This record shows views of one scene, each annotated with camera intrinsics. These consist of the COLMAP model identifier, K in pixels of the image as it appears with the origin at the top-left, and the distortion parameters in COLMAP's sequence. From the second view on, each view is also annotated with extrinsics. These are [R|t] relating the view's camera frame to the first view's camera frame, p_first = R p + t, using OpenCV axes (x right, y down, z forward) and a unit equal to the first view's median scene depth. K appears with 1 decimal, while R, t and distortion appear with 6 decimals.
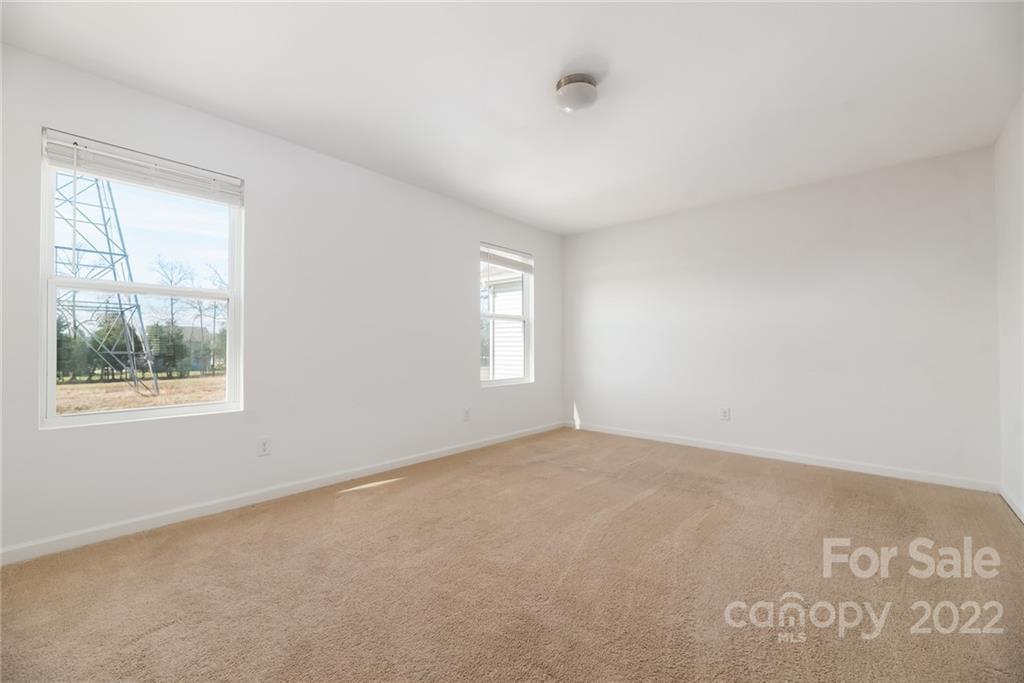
lens RADIAL K [[417.1, 0, 508.0], [0, 417.1, 344.9], [0, 0, 1]] dist [-0.001371, 0.001429]
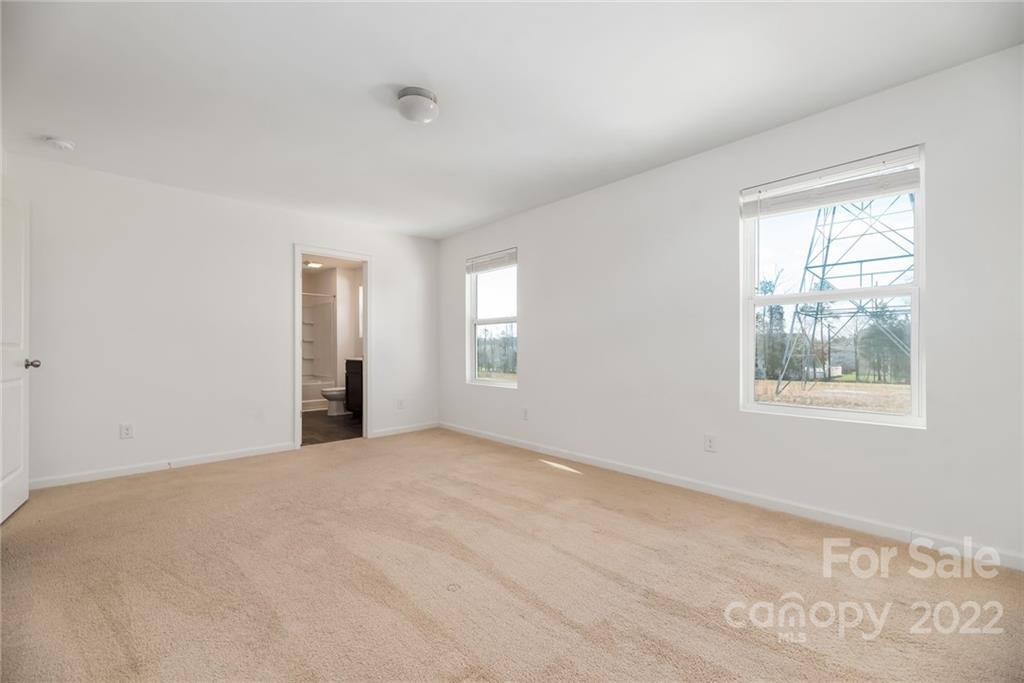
lens RADIAL K [[417.1, 0, 508.0], [0, 417.1, 345.4], [0, 0, 1]] dist [-0.001371, 0.001429]
pose [[-0.087918, -0.008165, -0.996094, 0.522949], [0.003354, 0.999958, -0.008493, 0.001888], [0.996122, -0.004087, -0.087887, 0.580171]]
